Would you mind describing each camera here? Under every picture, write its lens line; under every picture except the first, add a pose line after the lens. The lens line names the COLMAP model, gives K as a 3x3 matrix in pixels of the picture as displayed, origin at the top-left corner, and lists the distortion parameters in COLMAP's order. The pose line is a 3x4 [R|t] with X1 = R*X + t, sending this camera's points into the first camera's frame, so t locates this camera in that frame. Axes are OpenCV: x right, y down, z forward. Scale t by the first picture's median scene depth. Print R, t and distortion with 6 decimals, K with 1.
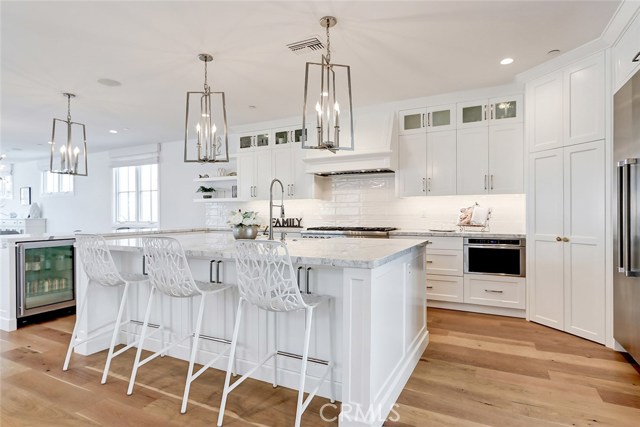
lens RADIAL K [[345.5, 0, 301.7], [0, 345.5, 215.7], [0, 0, 1]] dist [0.023462, -0.000105]
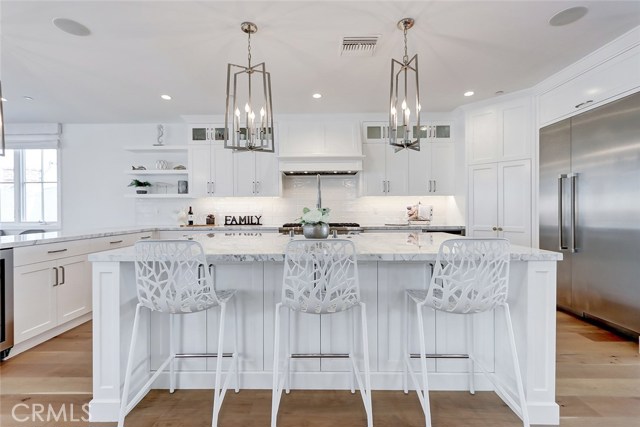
lens RADIAL K [[304.4, 0, 306.8], [0, 304.4, 211.8], [0, 0, 1]] dist [0.018729, -0.000029]
pose [[0.893183, -0.003467, 0.449681, -0.318177], [0.006178, 0.999971, -0.004563, 0.000565], [-0.449651, 0.006854, 0.893178, 0.170957]]
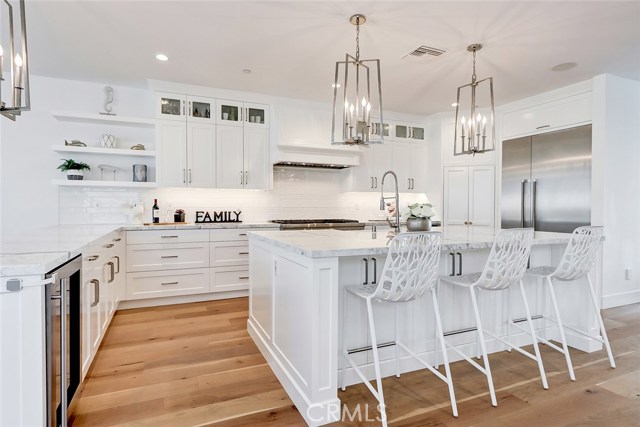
lens RADIAL K [[354.3, 0, 320.0], [0, 354.3, 213.5], [0, 0, 1]] dist [0.029444, -0.000302]
pose [[0.611694, -0.013740, 0.790975, -0.655842], [0.002217, 0.999875, 0.015653, -0.000329], [-0.791091, -0.007821, 0.611648, 0.347501]]
